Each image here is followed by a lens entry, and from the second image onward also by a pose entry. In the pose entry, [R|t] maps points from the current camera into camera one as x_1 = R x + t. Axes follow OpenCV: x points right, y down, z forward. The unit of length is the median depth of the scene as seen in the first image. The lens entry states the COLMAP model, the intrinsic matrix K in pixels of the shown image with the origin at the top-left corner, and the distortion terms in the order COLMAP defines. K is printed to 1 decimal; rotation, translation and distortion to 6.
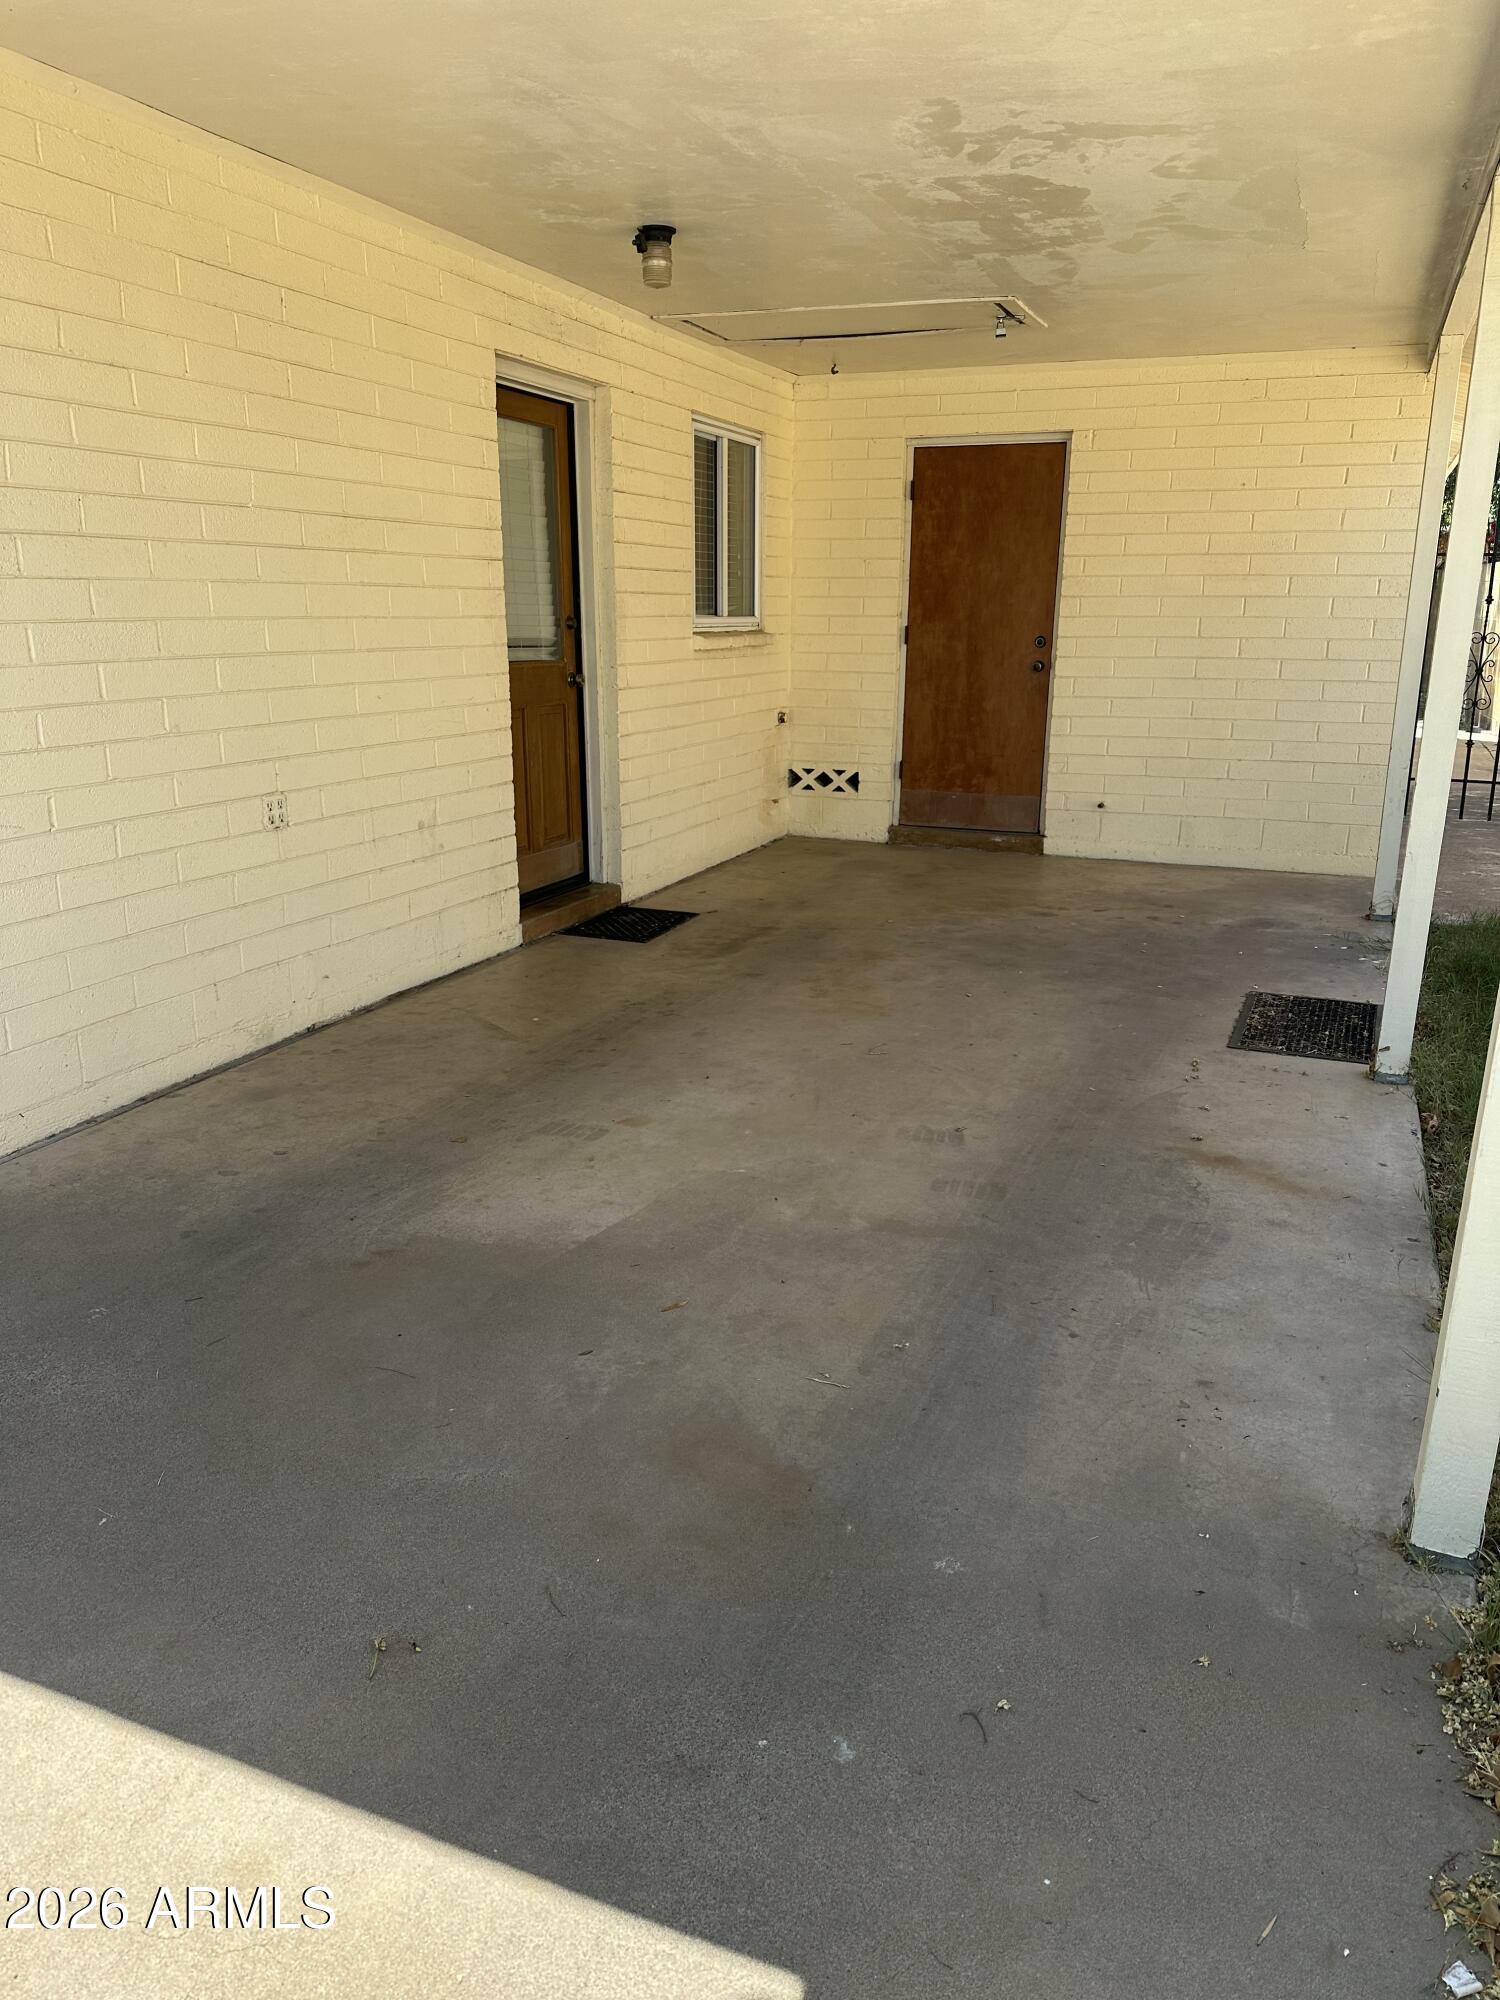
lens RADIAL K [[1359.0, 0, 750.0], [0, 1359.0, 1000.0], [0, 0, 1]] dist [-0.005799, -0.008033]
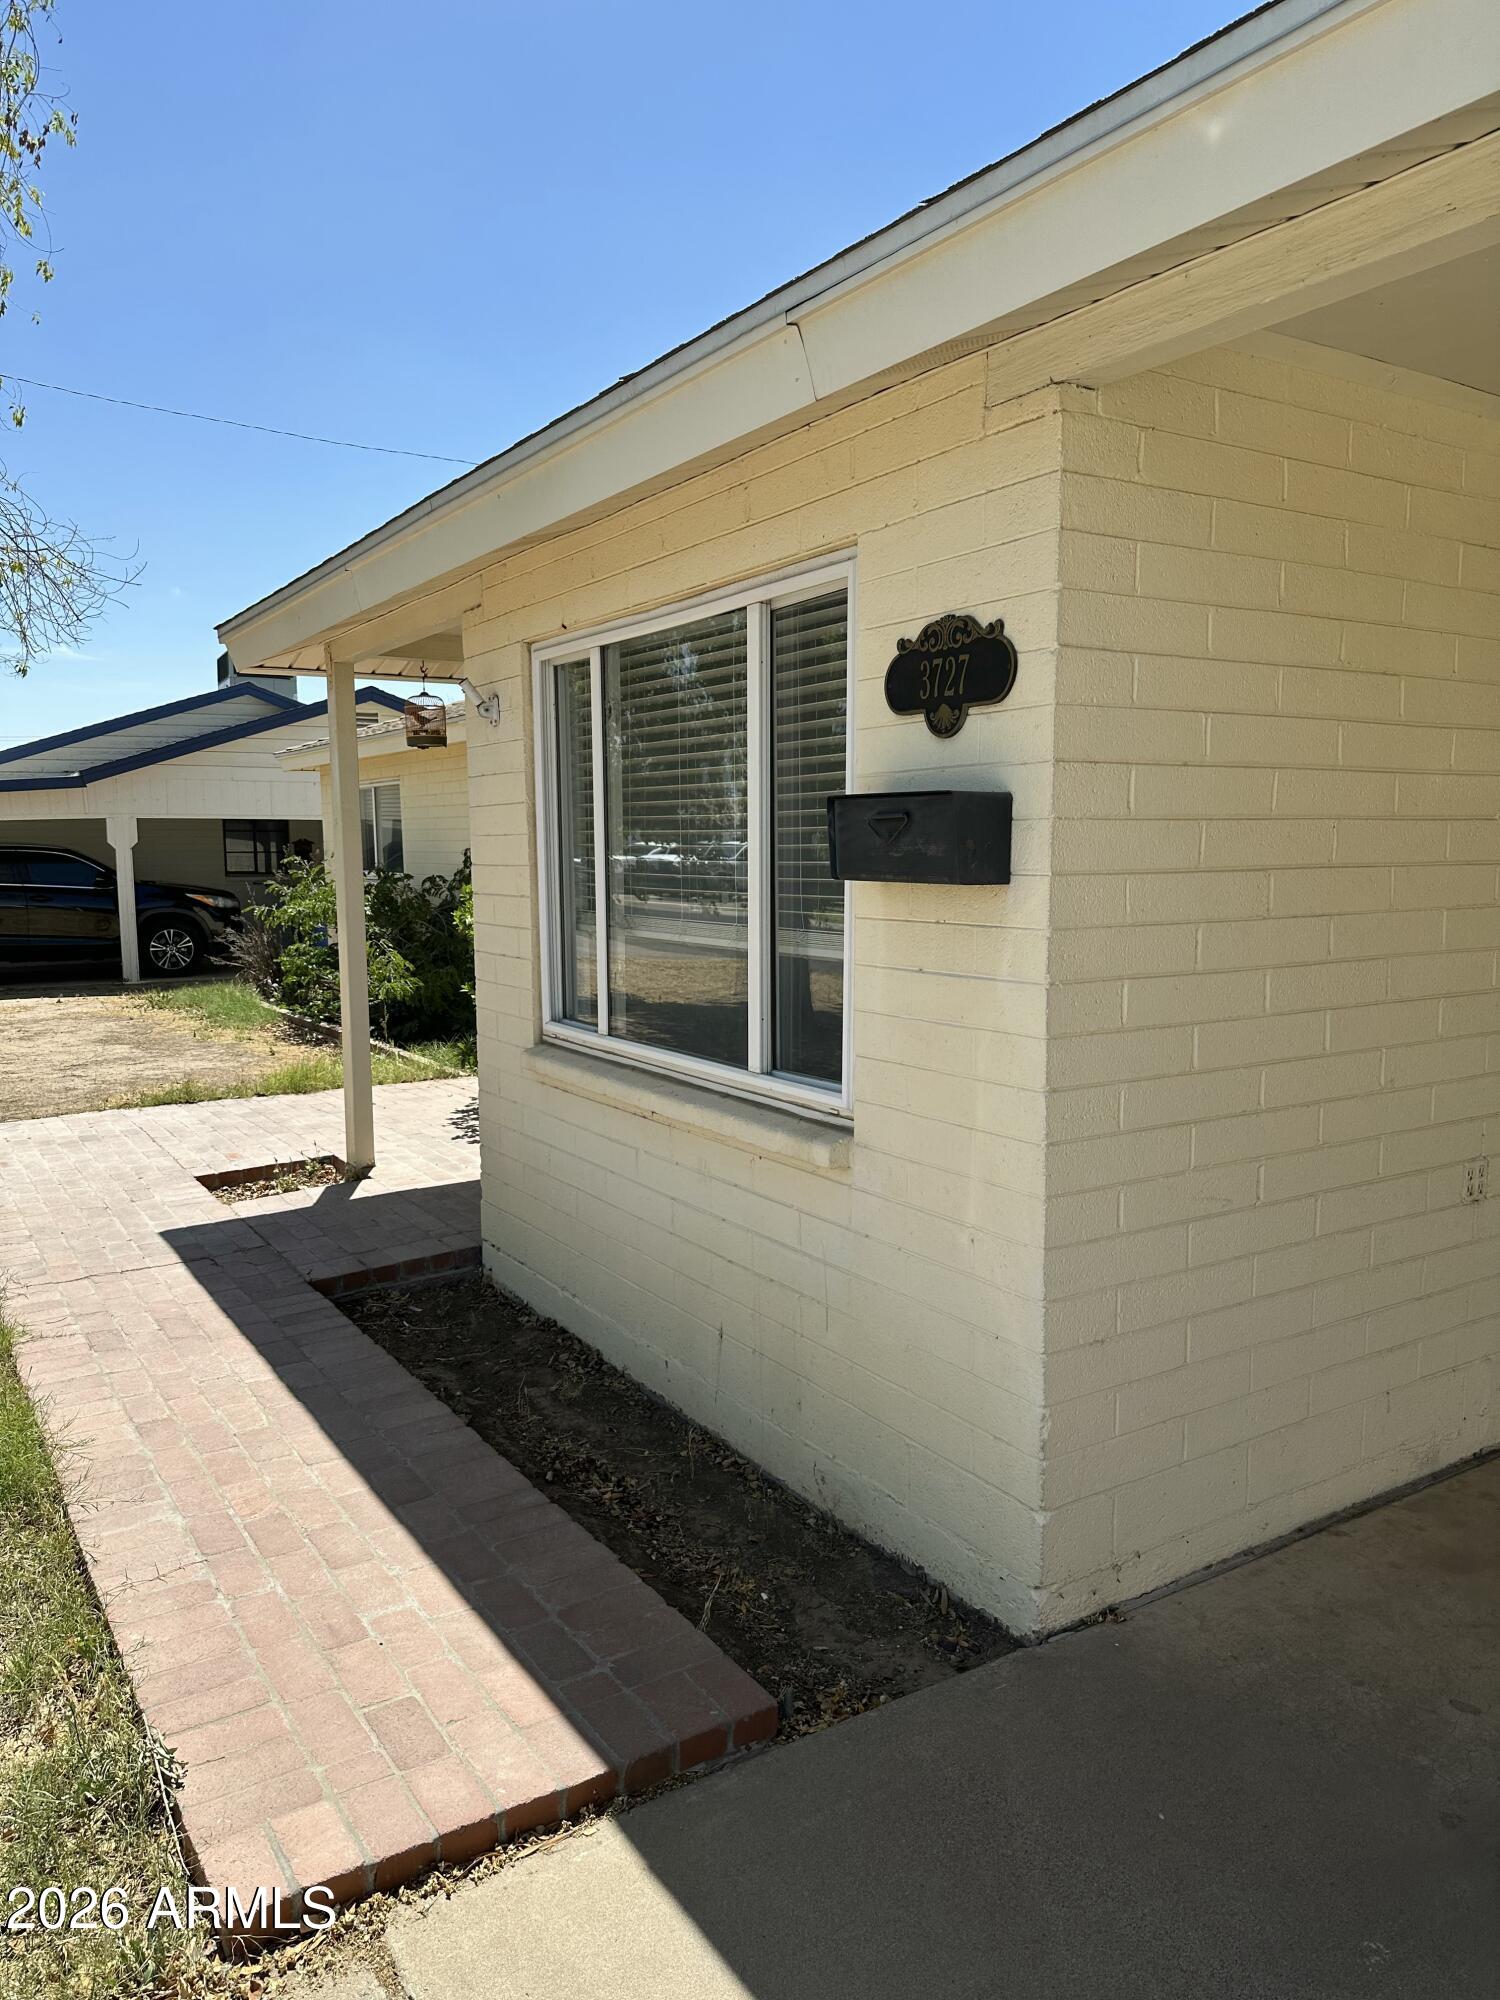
lens RADIAL K [[1359.0, 0, 750.0], [0, 1359.0, 1000.0], [0, 0, 1]] dist [-0.005799, -0.008033]
pose [[0.811396, 0.057855, -0.581626, -0.255586], [-0.150915, 0.982085, -0.112845, -0.095357], [0.564678, 0.179338, 0.805591, 0.100333]]
